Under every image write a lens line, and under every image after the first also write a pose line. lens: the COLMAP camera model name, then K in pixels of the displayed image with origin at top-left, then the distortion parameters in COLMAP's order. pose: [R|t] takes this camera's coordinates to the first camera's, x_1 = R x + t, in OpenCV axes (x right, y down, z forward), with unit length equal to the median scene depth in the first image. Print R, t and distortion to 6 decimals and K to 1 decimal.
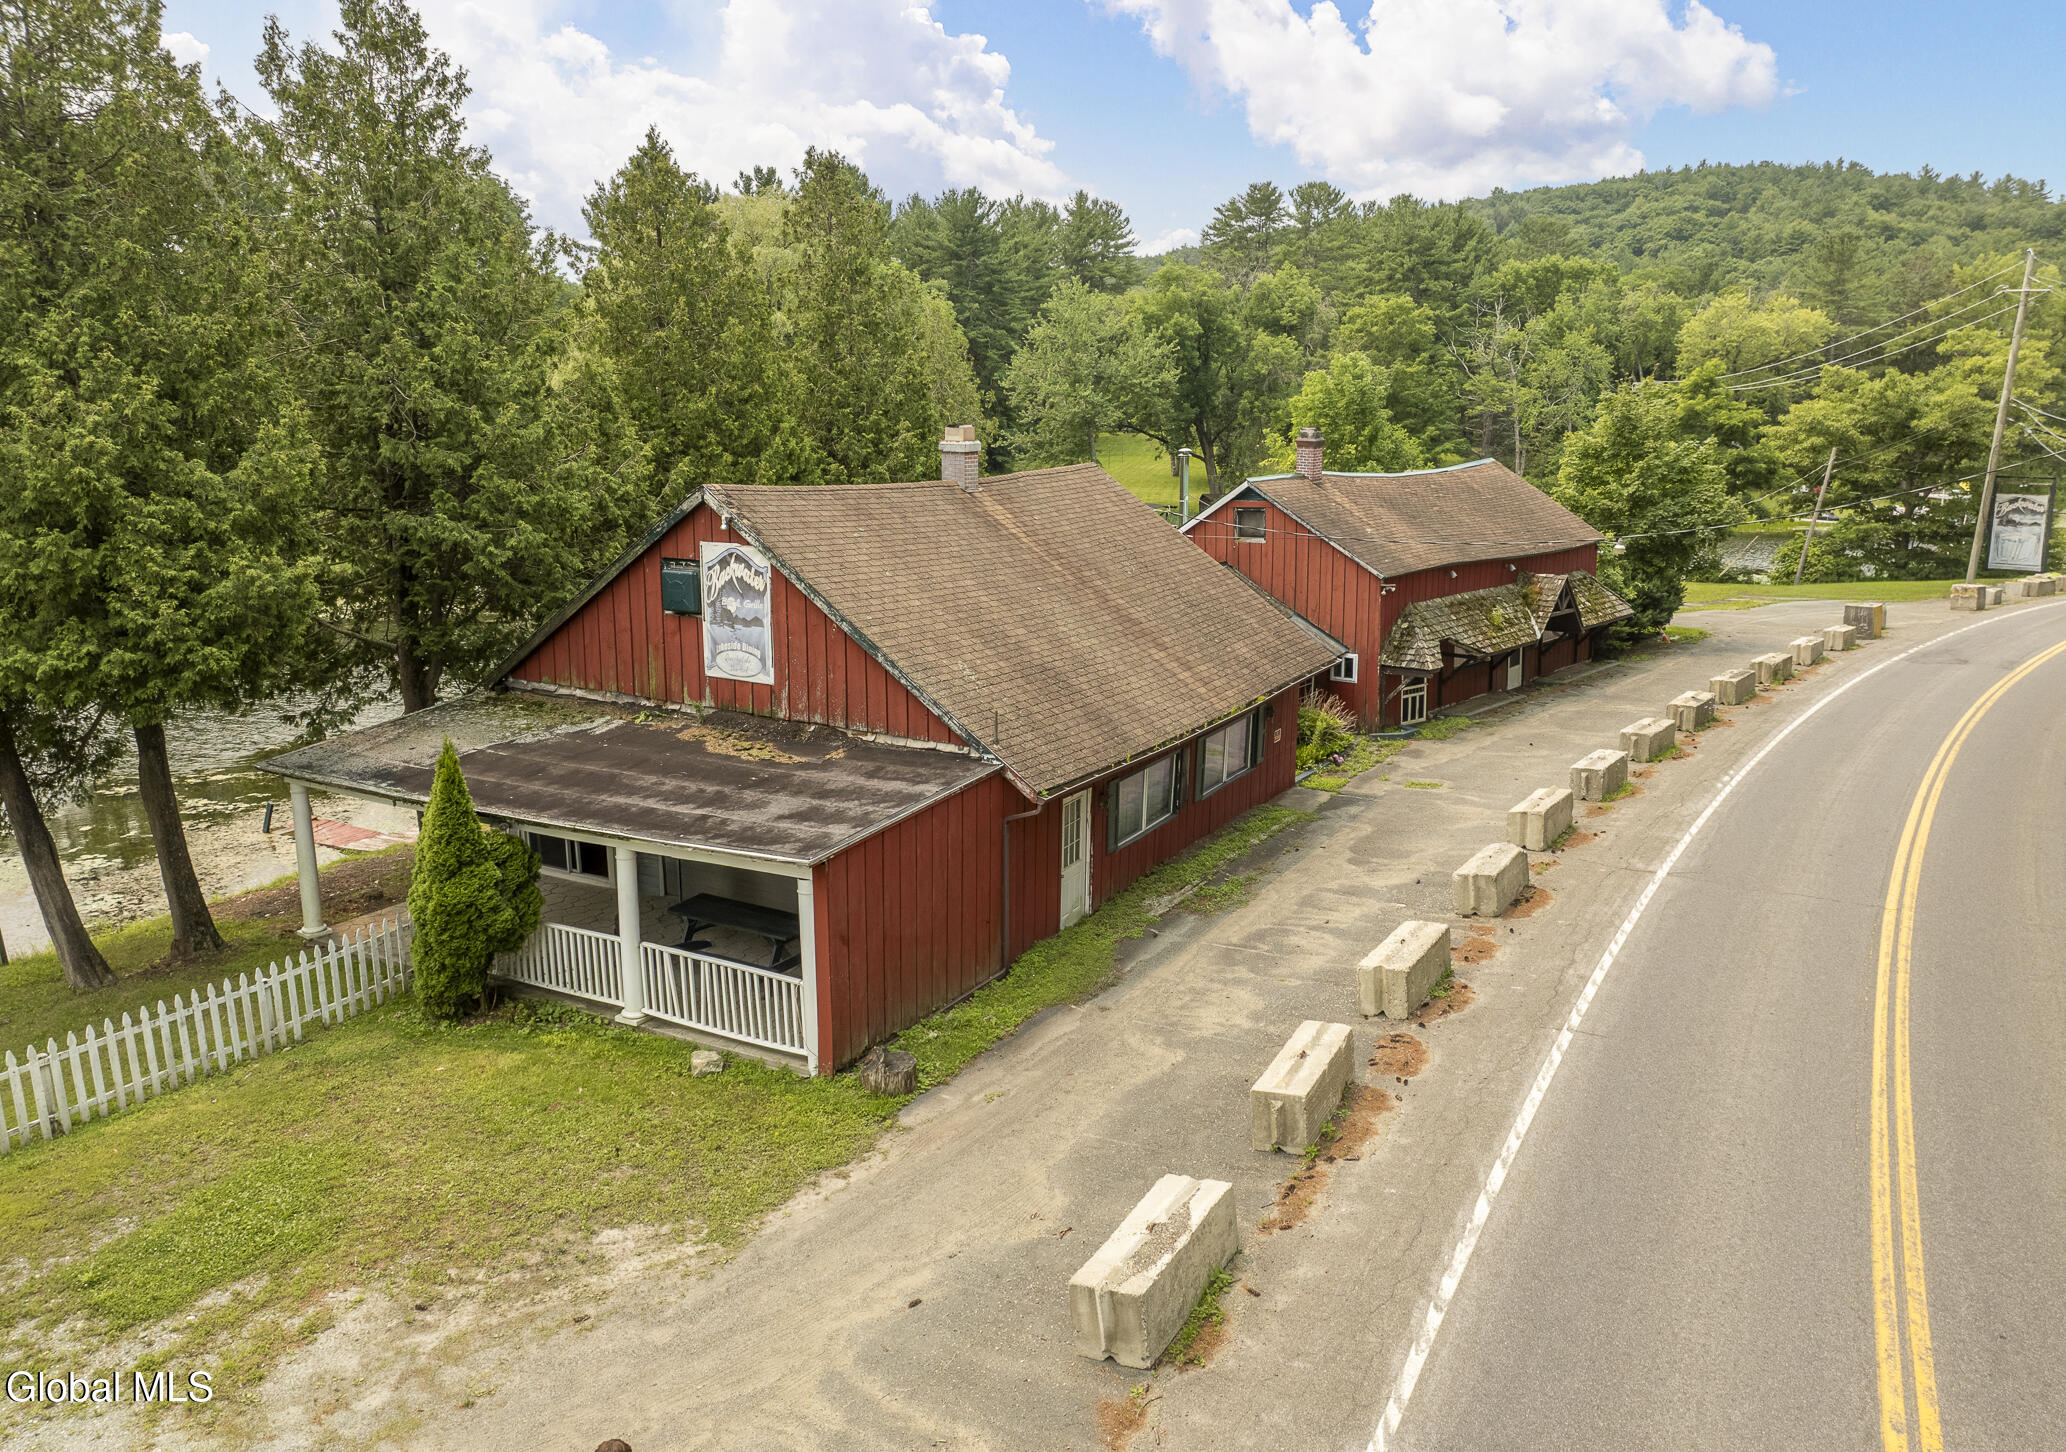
lens RADIAL K [[1421.5, 0, 1033.0], [0, 1421.5, 726.0], [0, 0, 1]] dist [-0.038806, -0.000927]
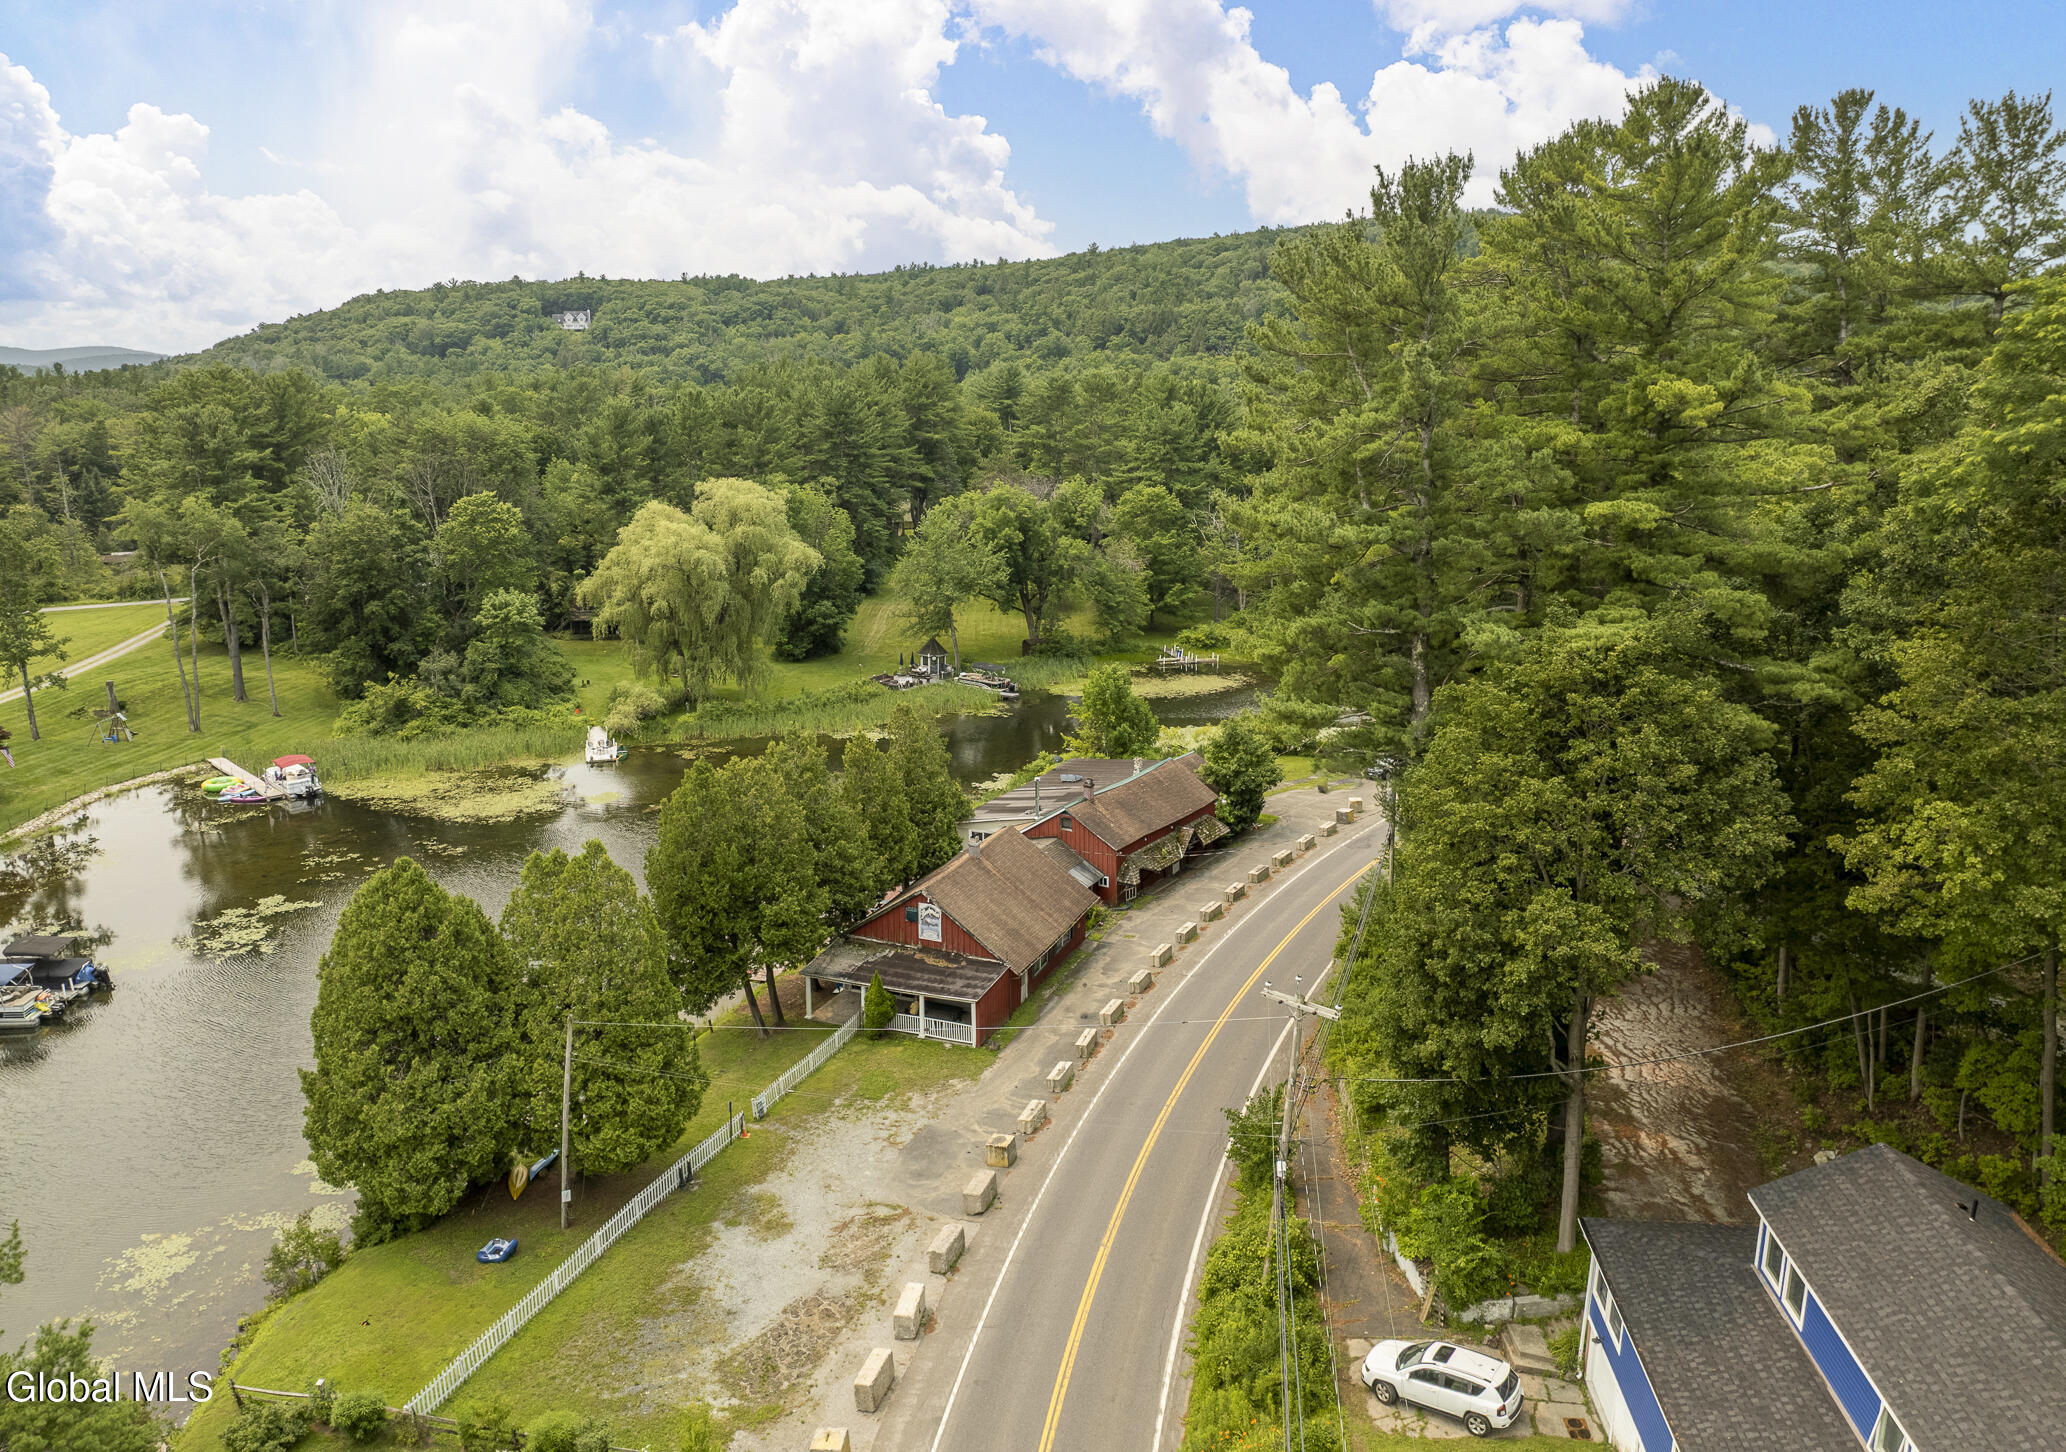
lens RADIAL K [[1421.5, 0, 1033.0], [0, 1421.5, 726.0], [0, 0, 1]] dist [-0.038806, -0.000927]
pose [[0.990275, -0.032740, 0.135216, -0.183996], [0.029418, 0.999216, 0.026494, -0.291197], [-0.135978, -0.022258, 0.990462, -1.136012]]
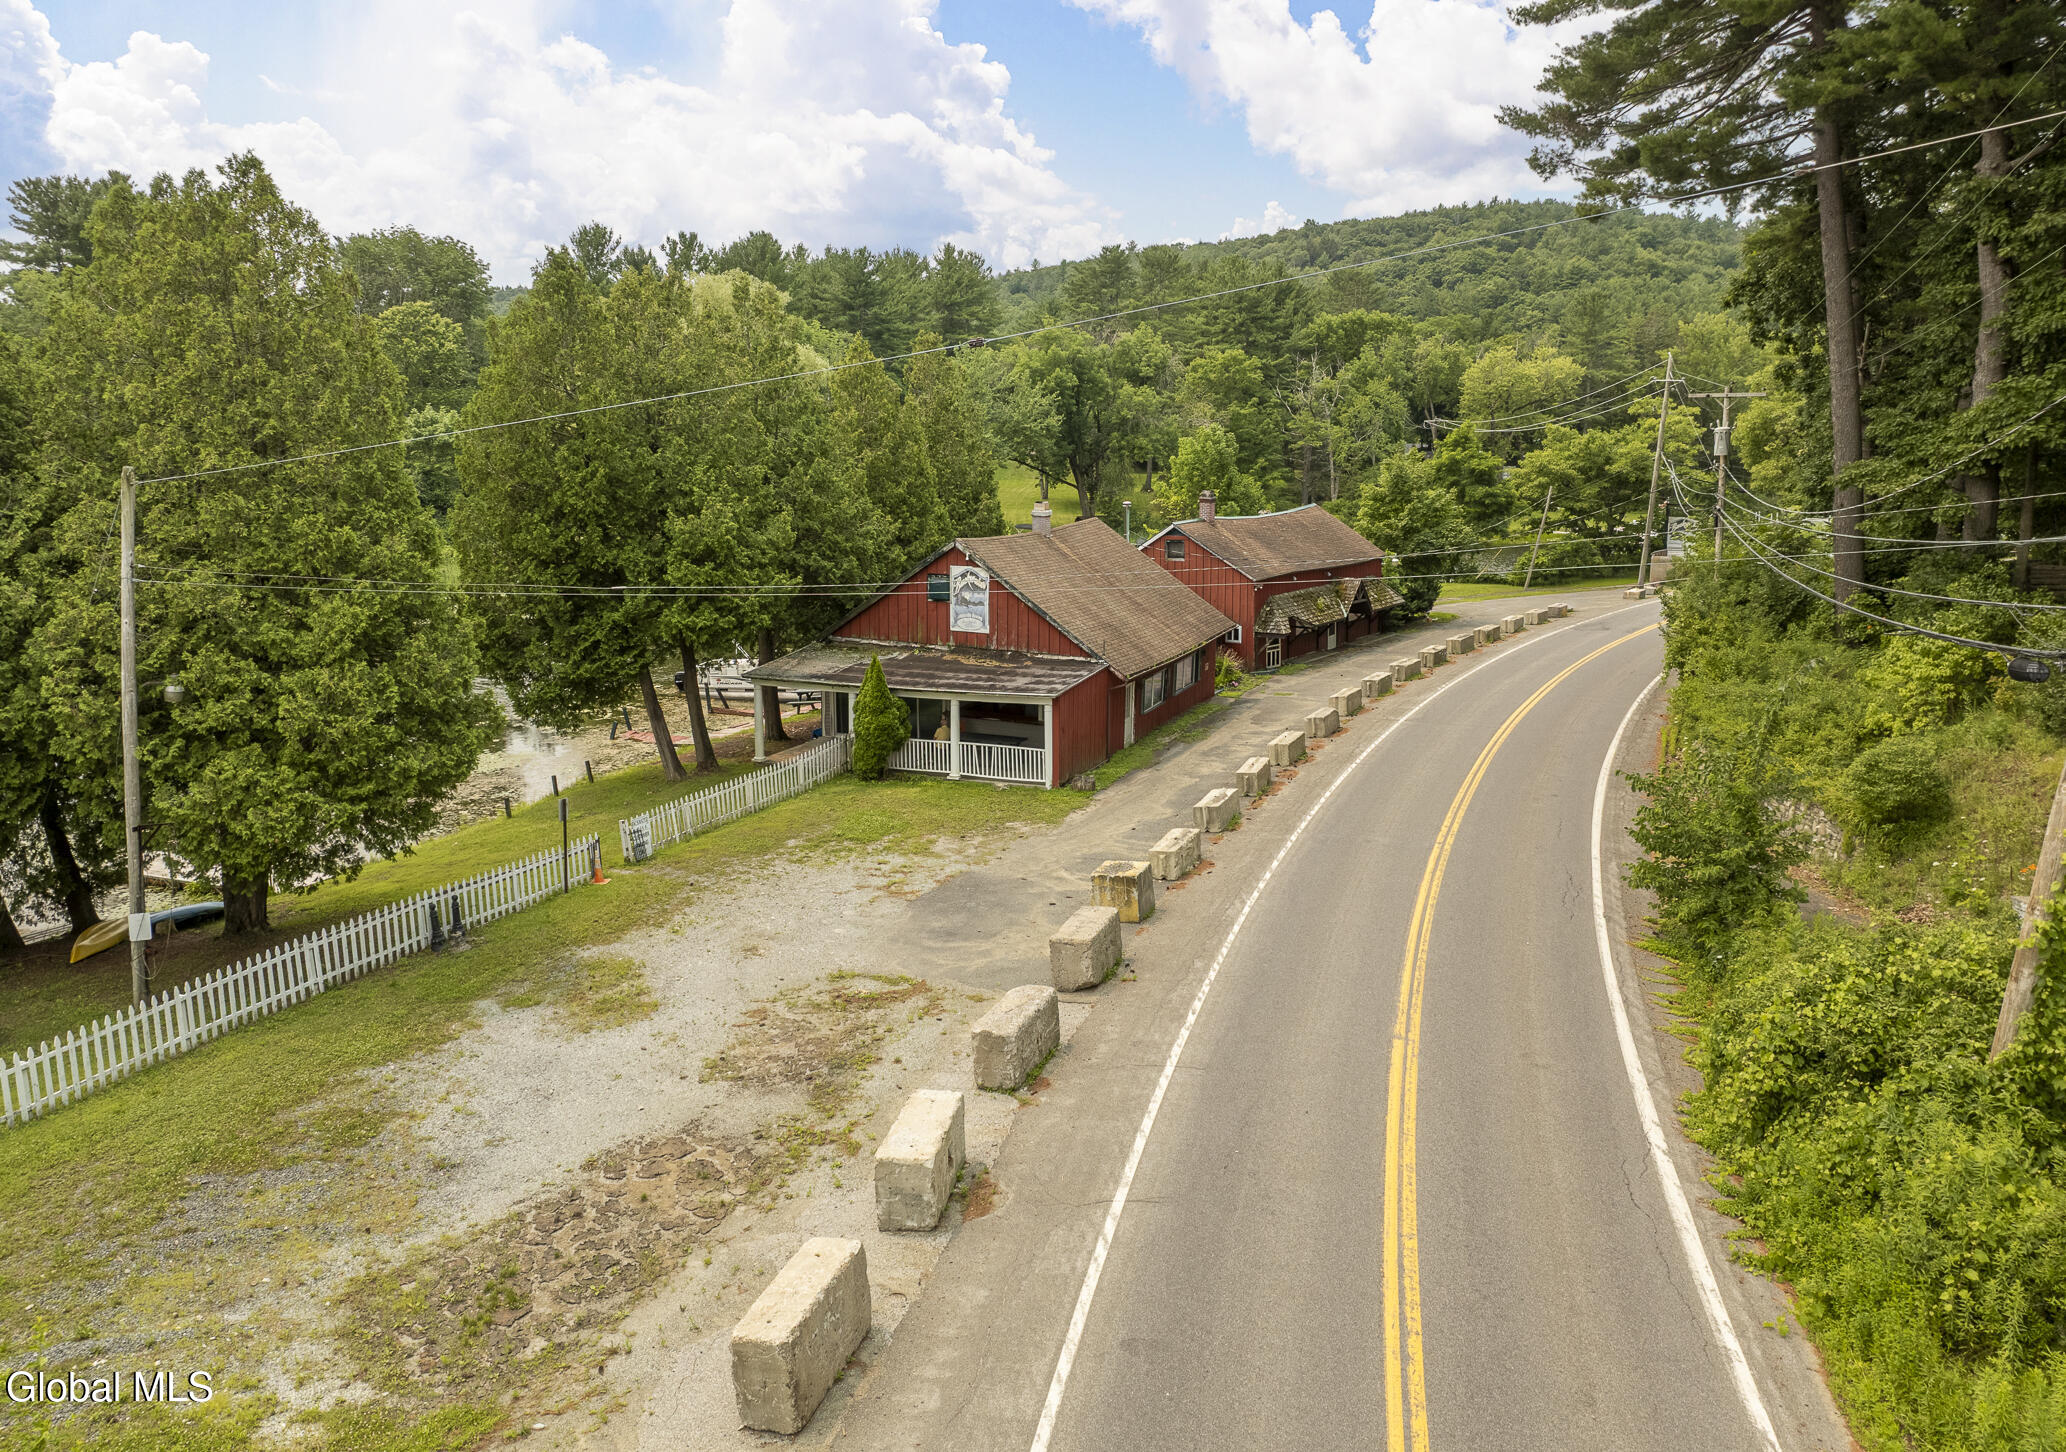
lens RADIAL K [[1421.5, 0, 1033.0], [0, 1421.5, 726.0], [0, 0, 1]] dist [-0.038806, -0.000927]
pose [[0.992954, -0.023539, 0.116140, -0.159054], [0.024539, 0.999673, -0.007183, 0.054430], [-0.115933, 0.009982, 0.993207, -0.478113]]
